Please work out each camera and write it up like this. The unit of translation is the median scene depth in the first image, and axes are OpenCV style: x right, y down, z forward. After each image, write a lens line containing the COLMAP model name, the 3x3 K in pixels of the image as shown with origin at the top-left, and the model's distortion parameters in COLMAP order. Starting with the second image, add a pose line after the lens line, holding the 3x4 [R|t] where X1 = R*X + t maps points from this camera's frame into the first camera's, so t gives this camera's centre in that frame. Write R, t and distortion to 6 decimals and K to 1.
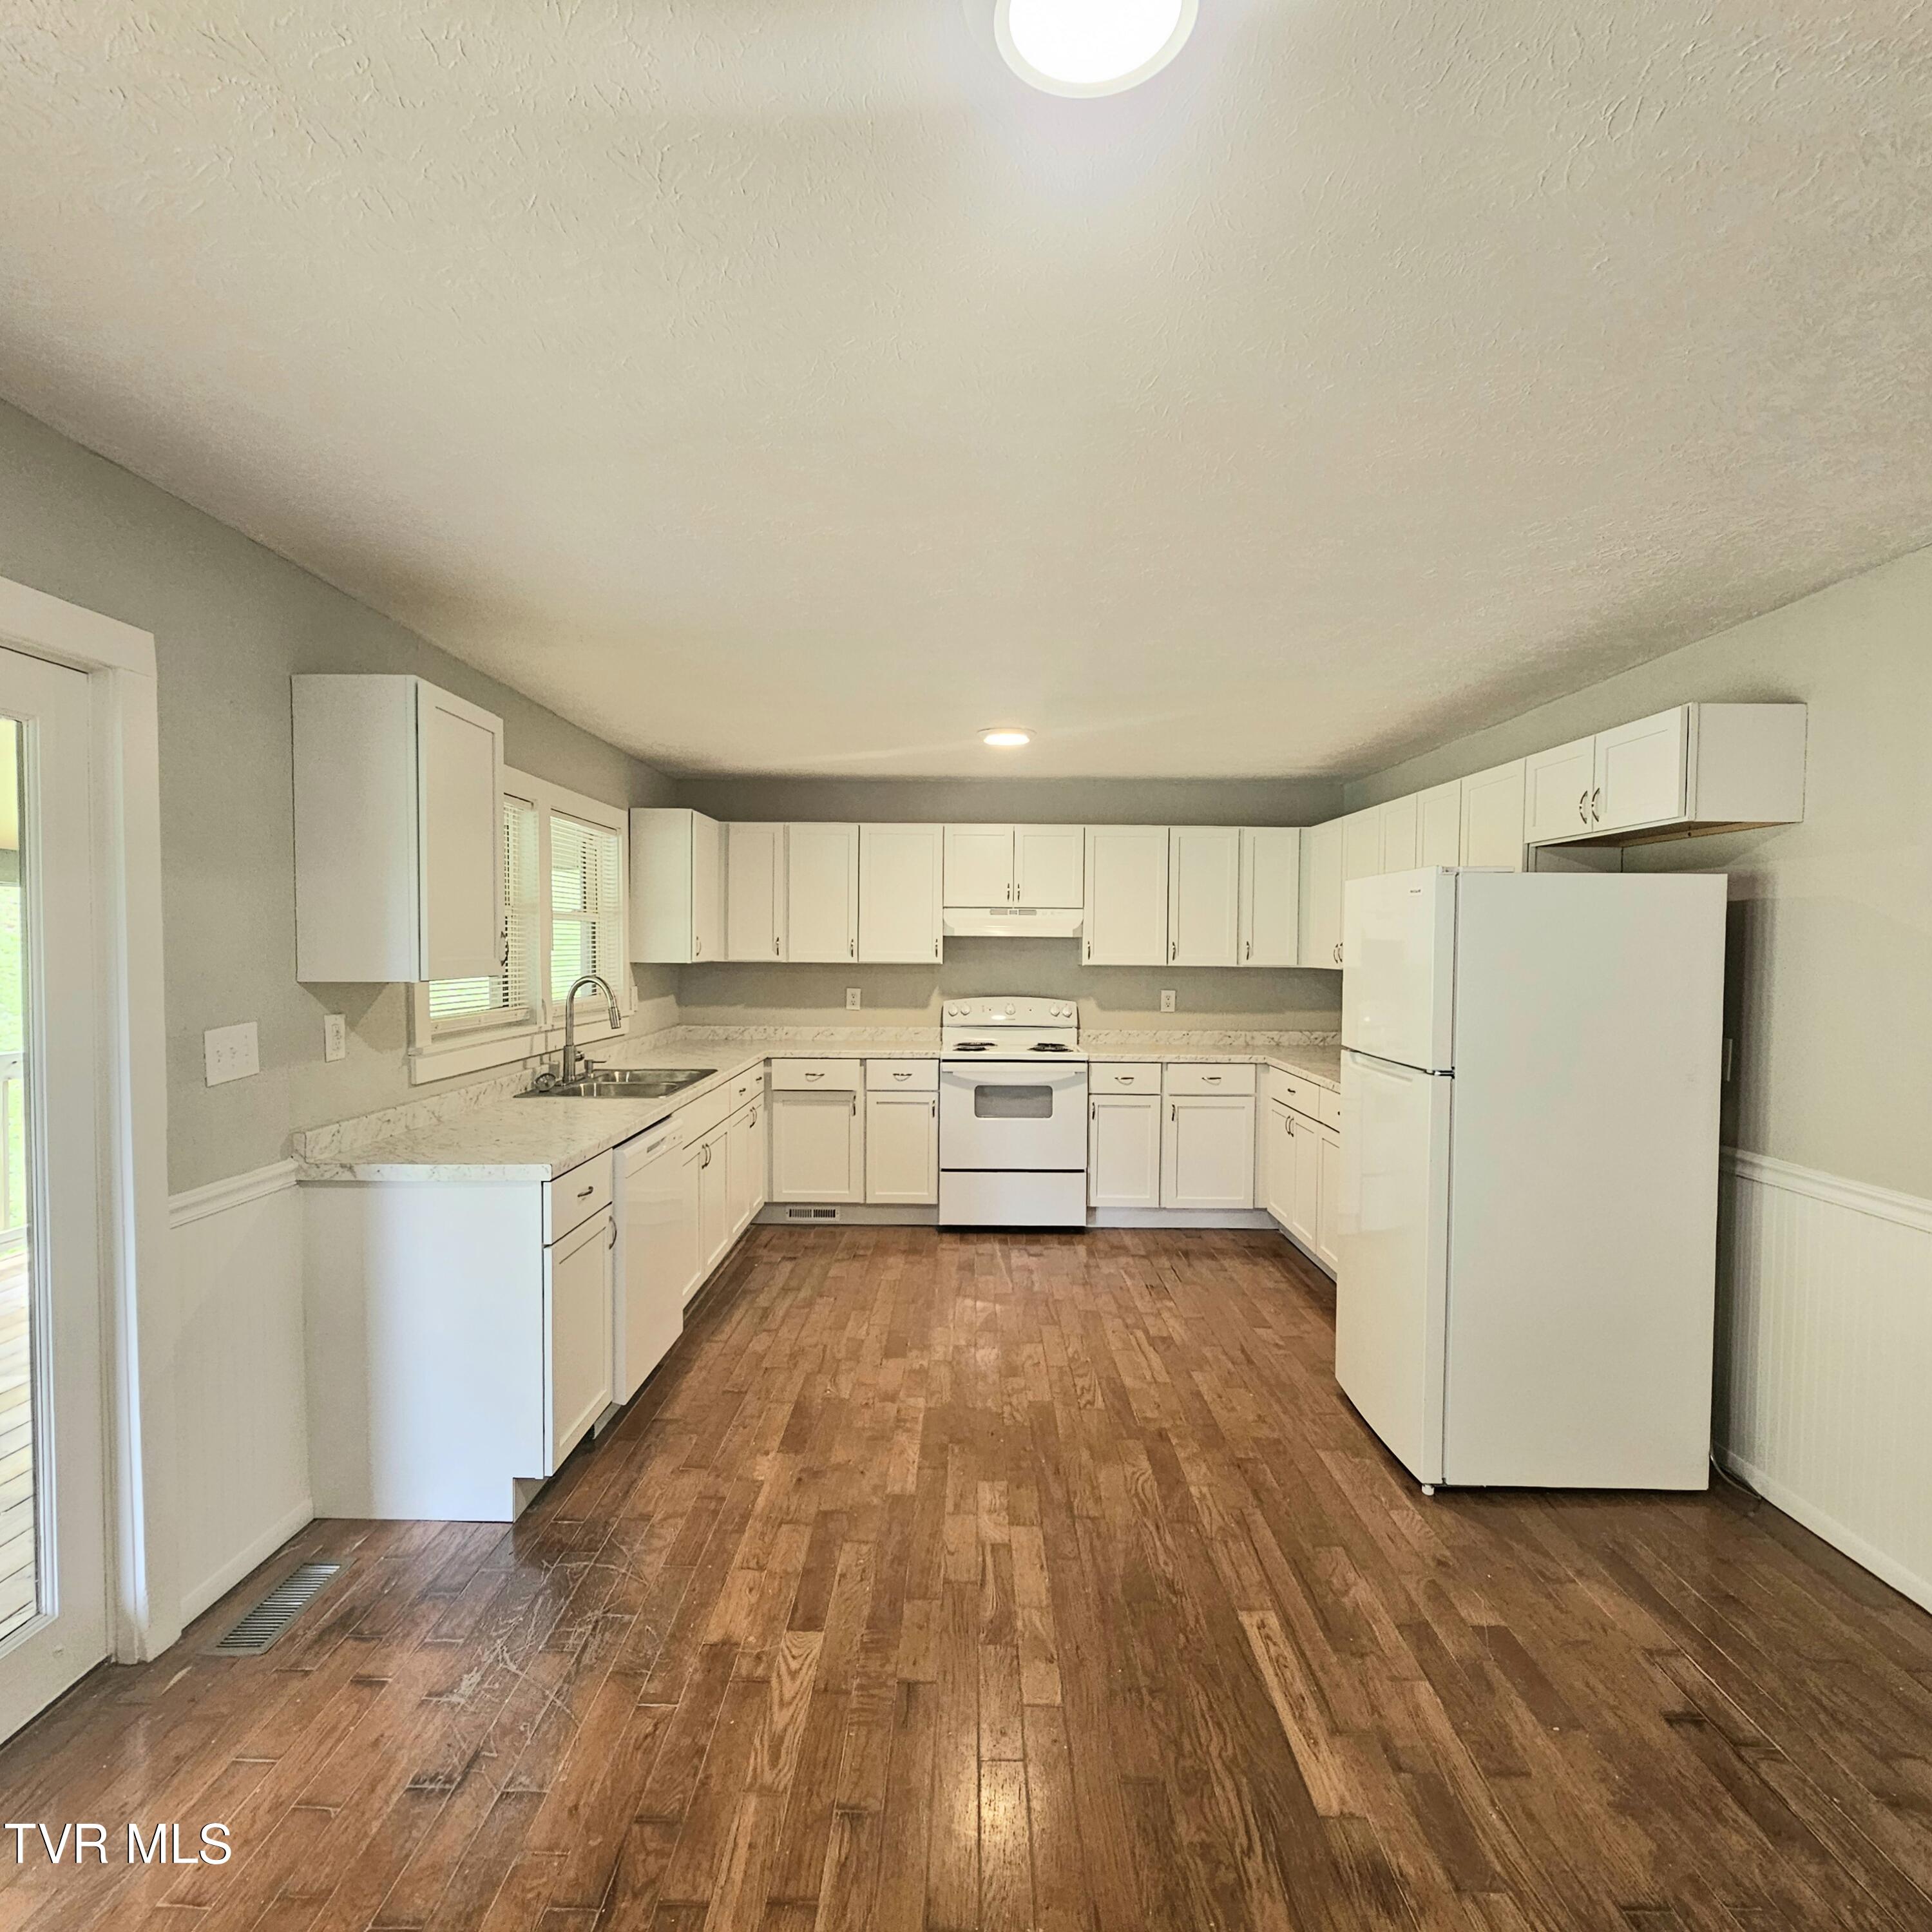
lens RADIAL K [[1056.2, 0, 965.0], [0, 1056.2, 976.9], [0, 0, 1]] dist [0.003177, -0.000783]
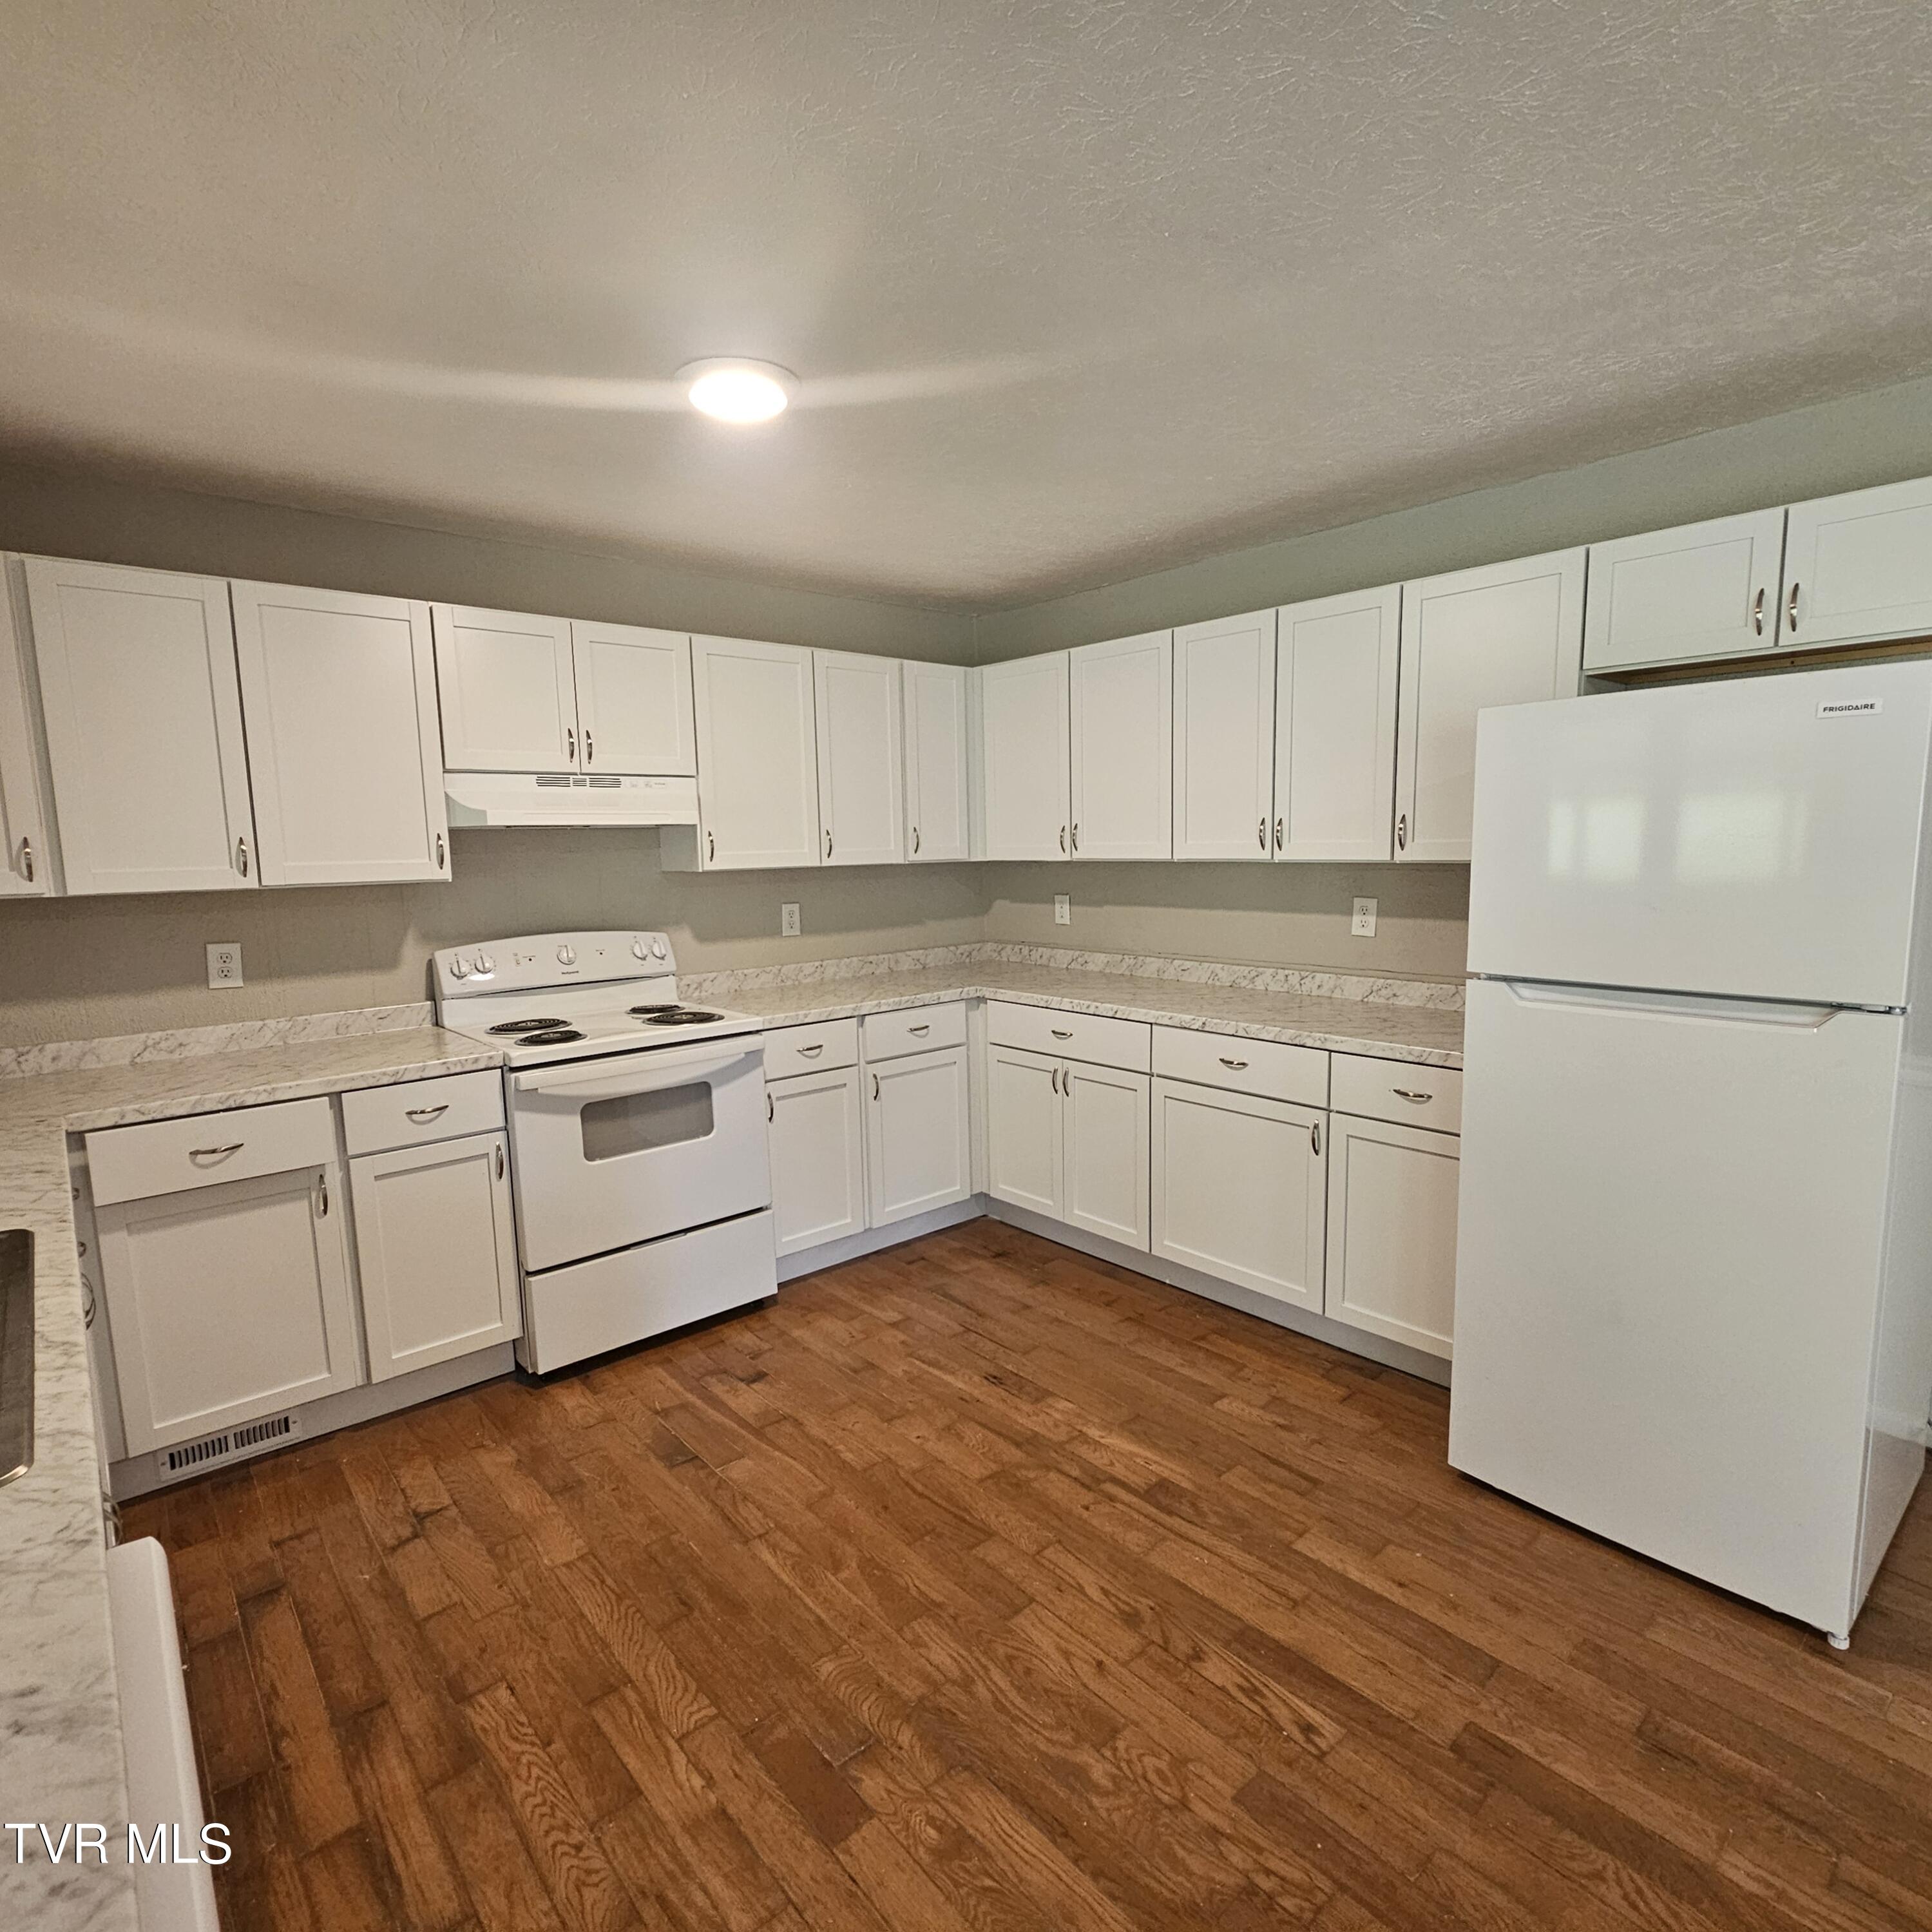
lens RADIAL K [[1056.2, 0, 965.0], [0, 1056.2, 976.9], [0, 0, 1]] dist [0.003177, -0.000783]
pose [[0.749908, -0.111000, 0.652163, -0.186998], [0.047788, 0.992337, 0.113948, -0.013795], [-0.659814, -0.054285, 0.749466, 0.469853]]
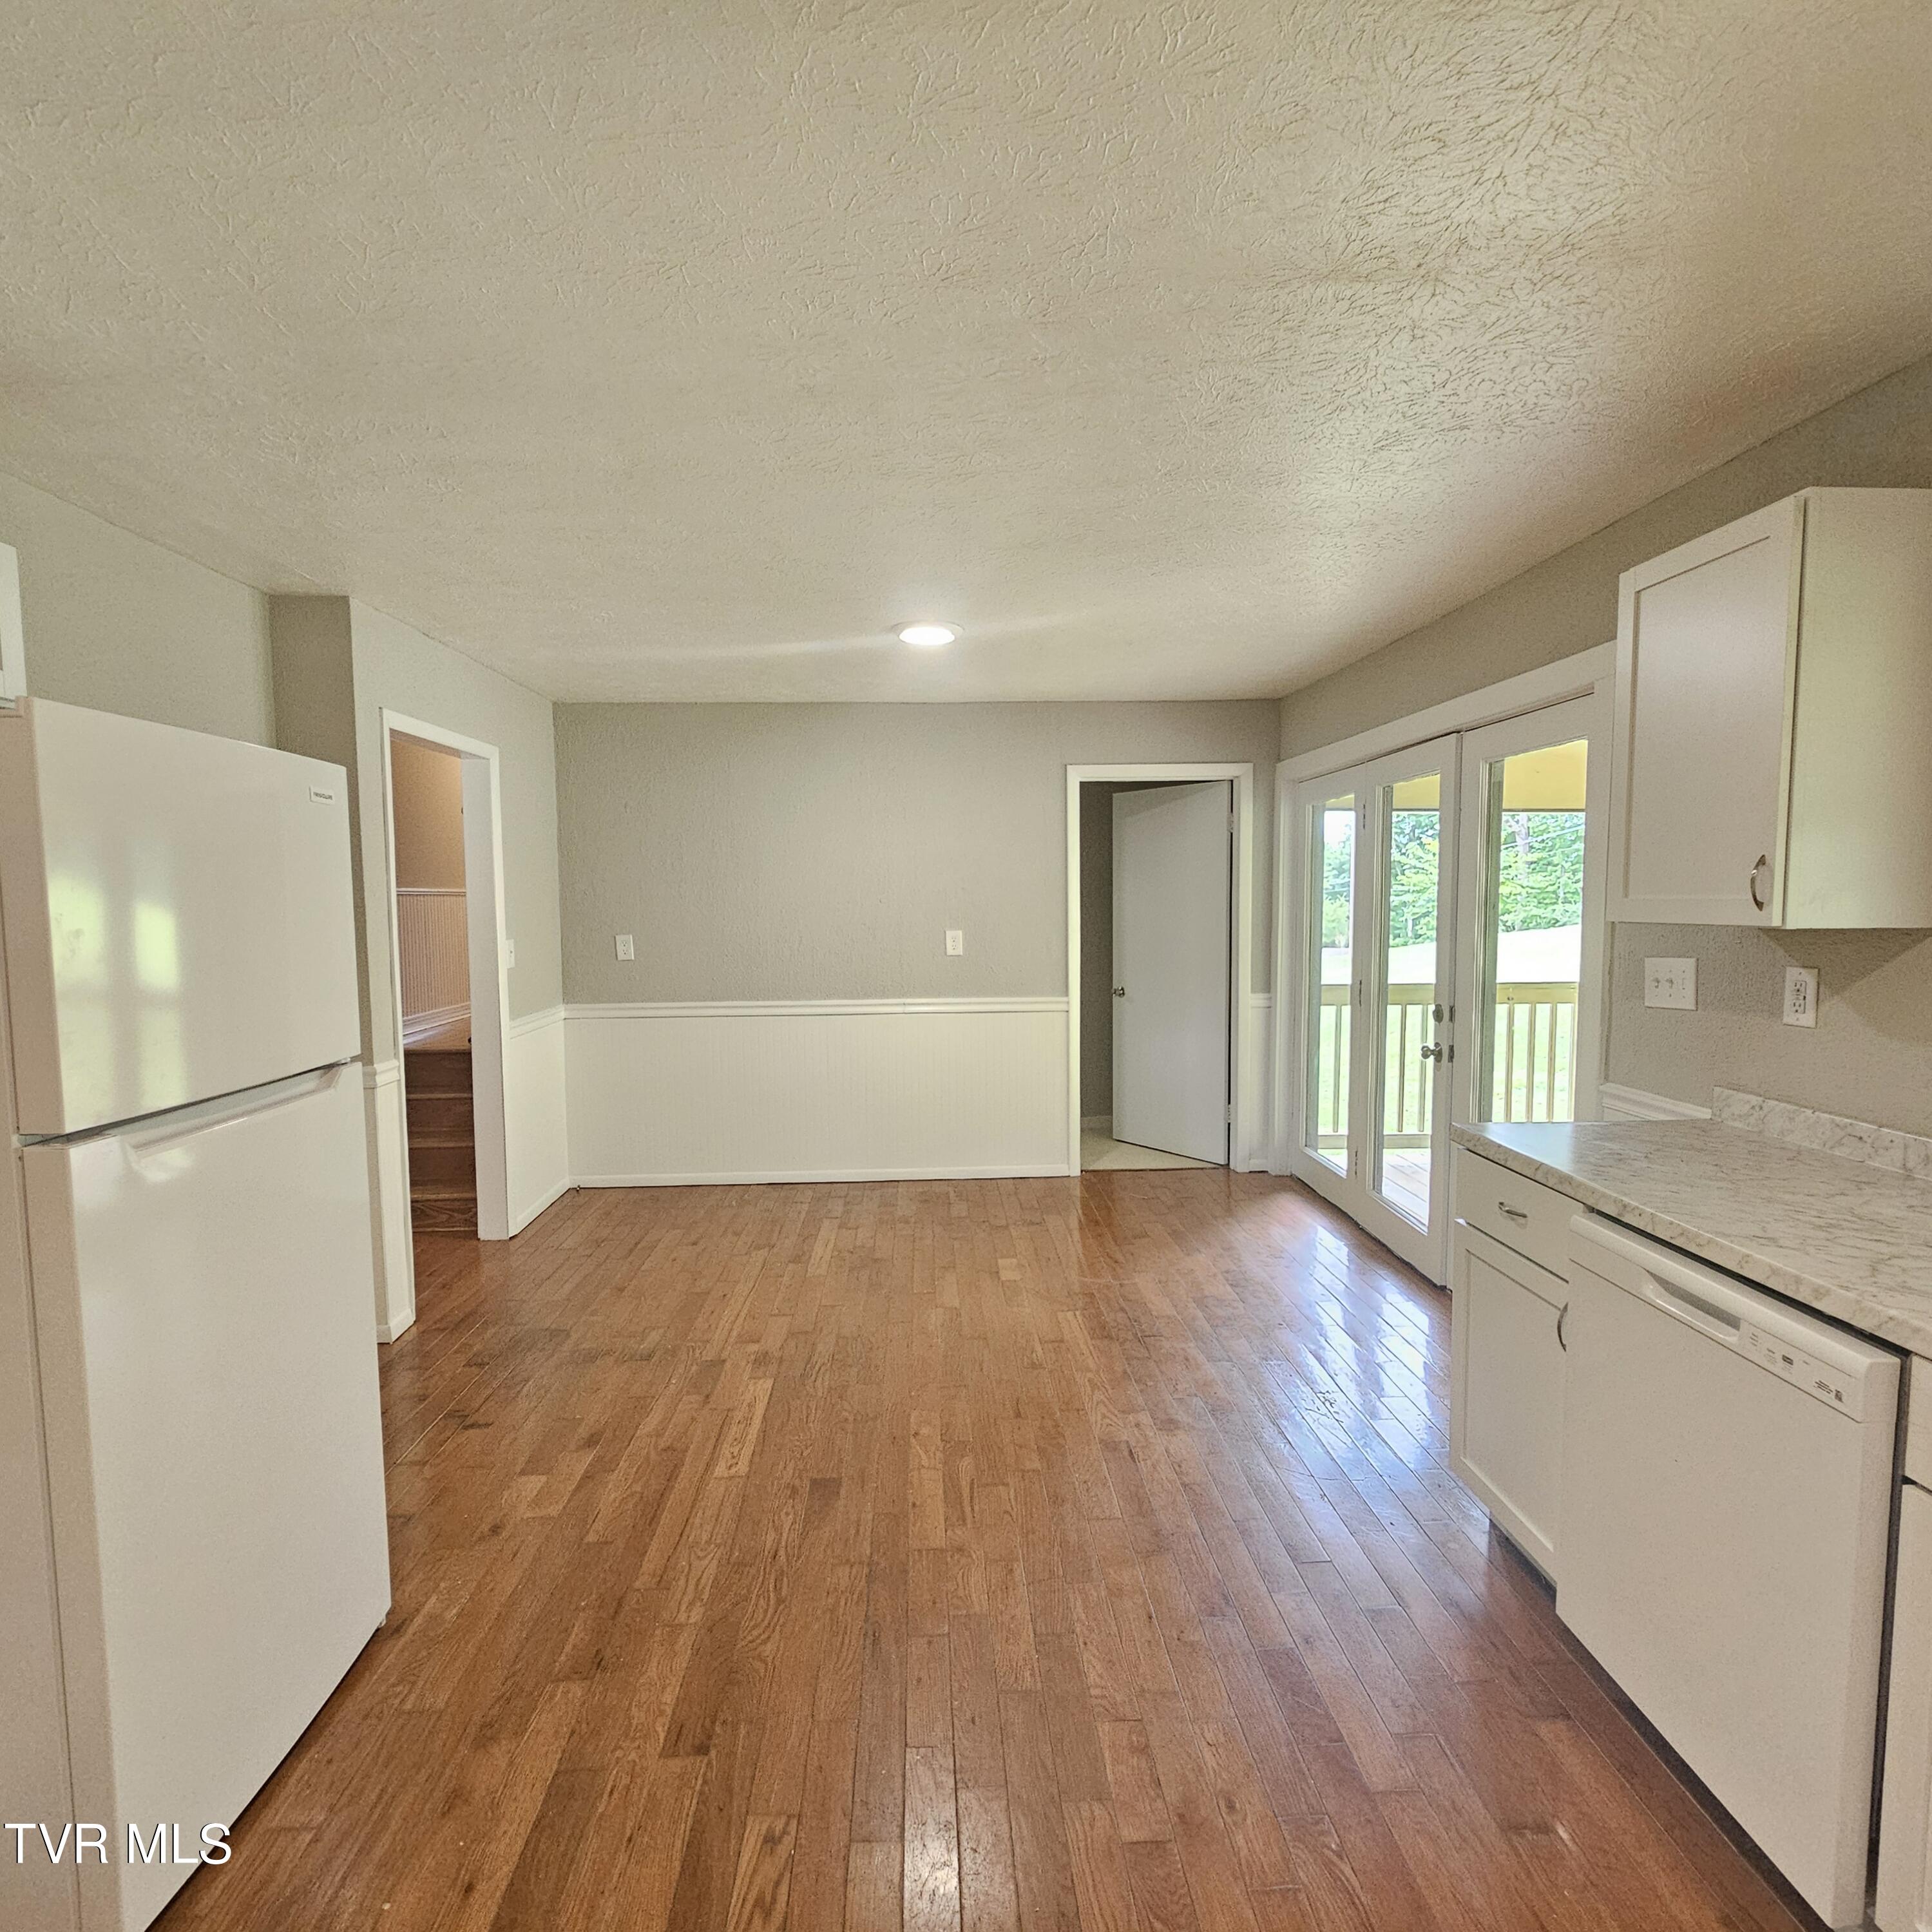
lens RADIAL K [[1056.2, 0, 965.0], [0, 1056.2, 976.9], [0, 0, 1]] dist [0.003177, -0.000783]
pose [[-0.998736, 0.003755, -0.050123, 0.034149], [-0.001580, 0.994368, 0.105973, -0.020676], [0.050238, 0.105919, -0.993105, 0.902810]]
